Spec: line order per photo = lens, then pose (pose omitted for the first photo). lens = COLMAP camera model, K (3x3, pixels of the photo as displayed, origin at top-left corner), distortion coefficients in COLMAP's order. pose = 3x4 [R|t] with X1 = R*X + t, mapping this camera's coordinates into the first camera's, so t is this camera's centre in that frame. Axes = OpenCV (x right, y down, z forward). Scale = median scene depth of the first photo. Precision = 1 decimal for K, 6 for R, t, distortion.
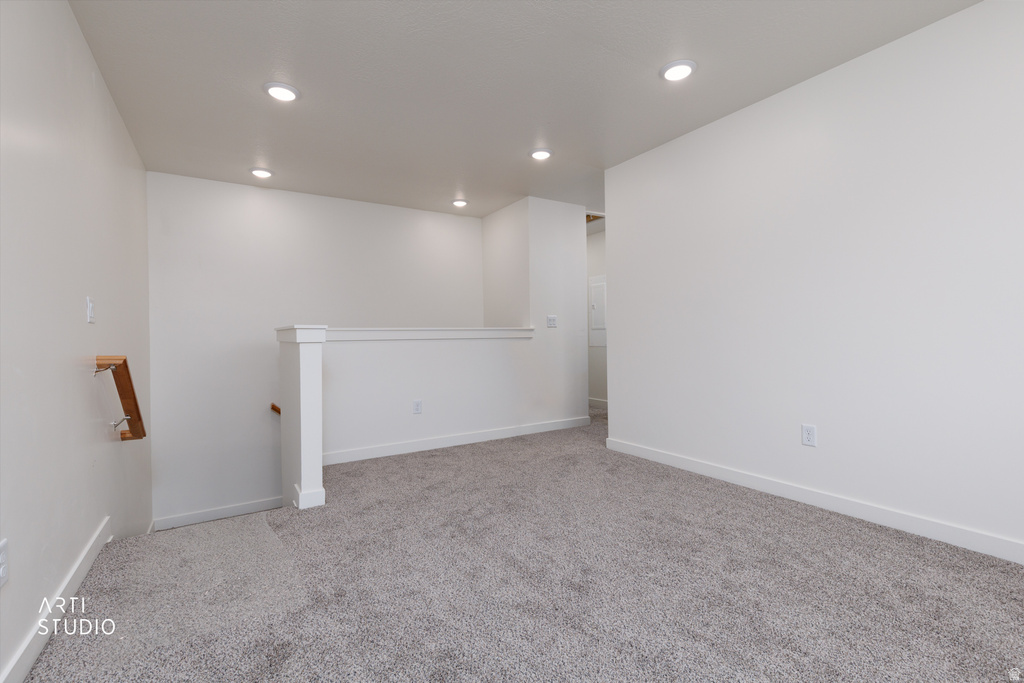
lens RADIAL K [[458.5, 0, 520.0], [0, 458.5, 335.7], [0, 0, 1]] dist [0.006380, -0.001108]
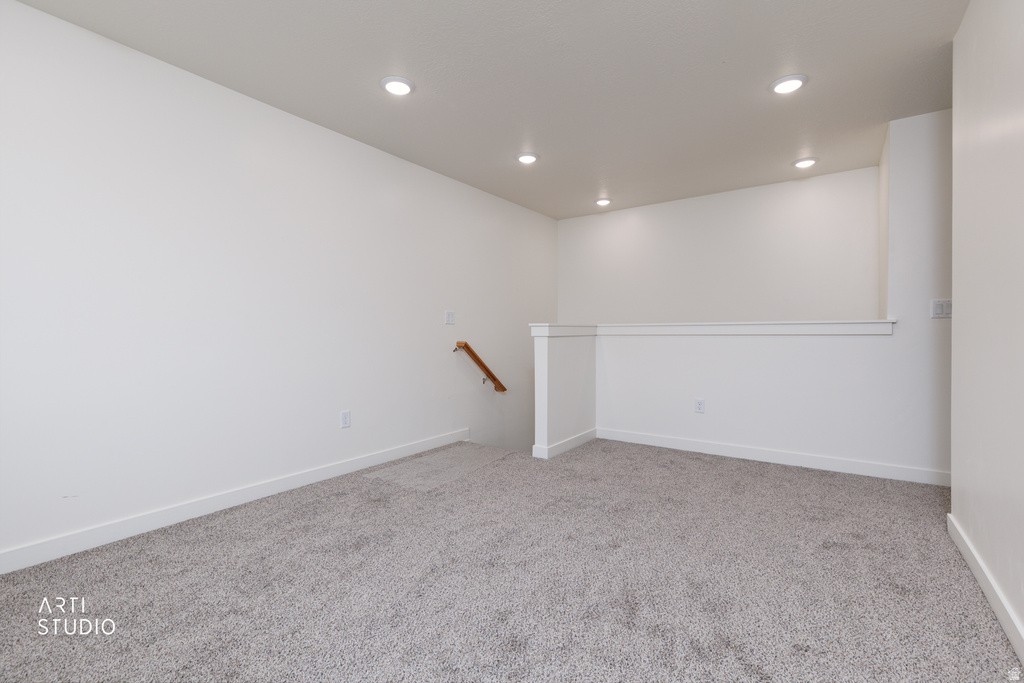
lens RADIAL K [[458.5, 0, 517.5], [0, 458.5, 339.4], [0, 0, 1]] dist [0.006380, -0.001108]
pose [[0.381675, 0.023904, -0.923987, 0.705843], [-0.004477, 0.999702, 0.024014, -0.006752], [0.924286, -0.005029, 0.381668, 0.397184]]
